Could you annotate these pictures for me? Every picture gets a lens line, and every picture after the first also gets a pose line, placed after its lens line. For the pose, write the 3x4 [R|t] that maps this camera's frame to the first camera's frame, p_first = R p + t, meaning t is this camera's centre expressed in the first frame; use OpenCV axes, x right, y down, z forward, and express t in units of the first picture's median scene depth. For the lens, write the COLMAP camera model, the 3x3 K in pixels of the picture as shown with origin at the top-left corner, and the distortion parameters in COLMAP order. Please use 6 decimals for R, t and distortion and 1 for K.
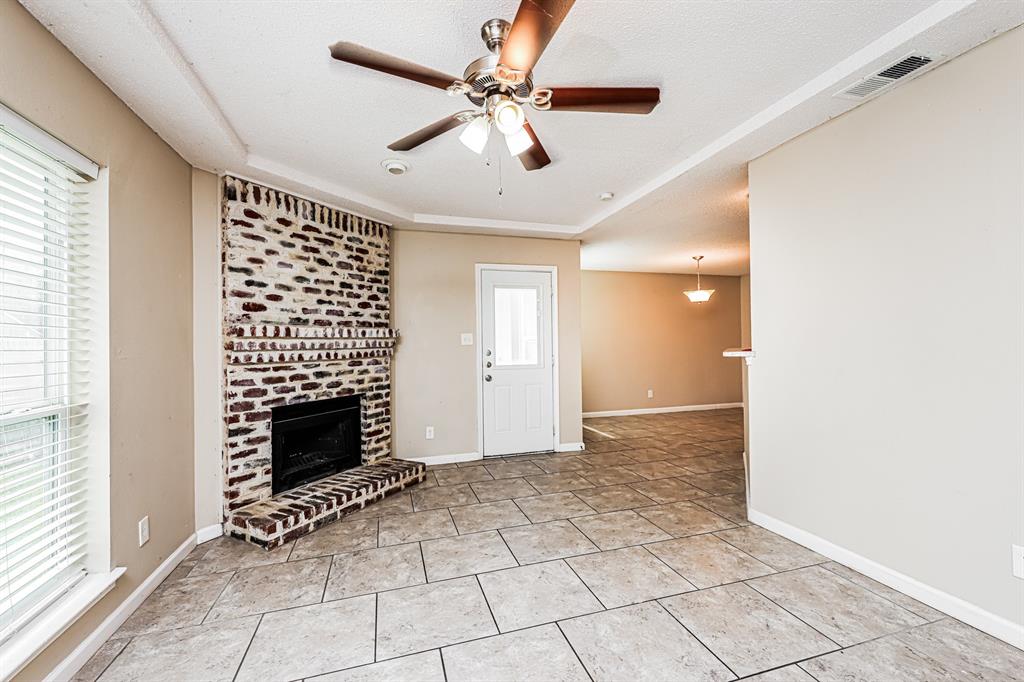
lens RADIAL K [[419.2, 0, 512.0], [0, 419.2, 341.0], [0, 0, 1]] dist [0.000225, 0.000016]
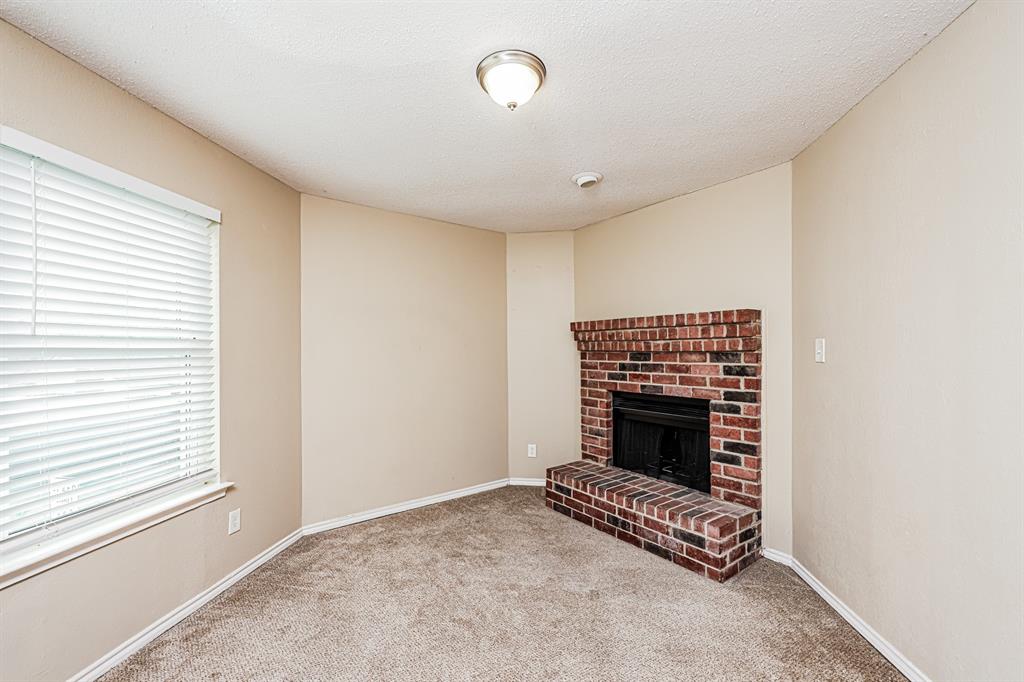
lens RADIAL K [[419.2, 0, 512.0], [0, 419.2, 341.0], [0, 0, 1]] dist [0.000225, 0.000016]
pose [[-0.422054, 0.003836, -0.906563, 0.536521], [0.021537, 0.999751, -0.005797, 0.021137], [0.906315, -0.021971, -0.422031, 1.130169]]
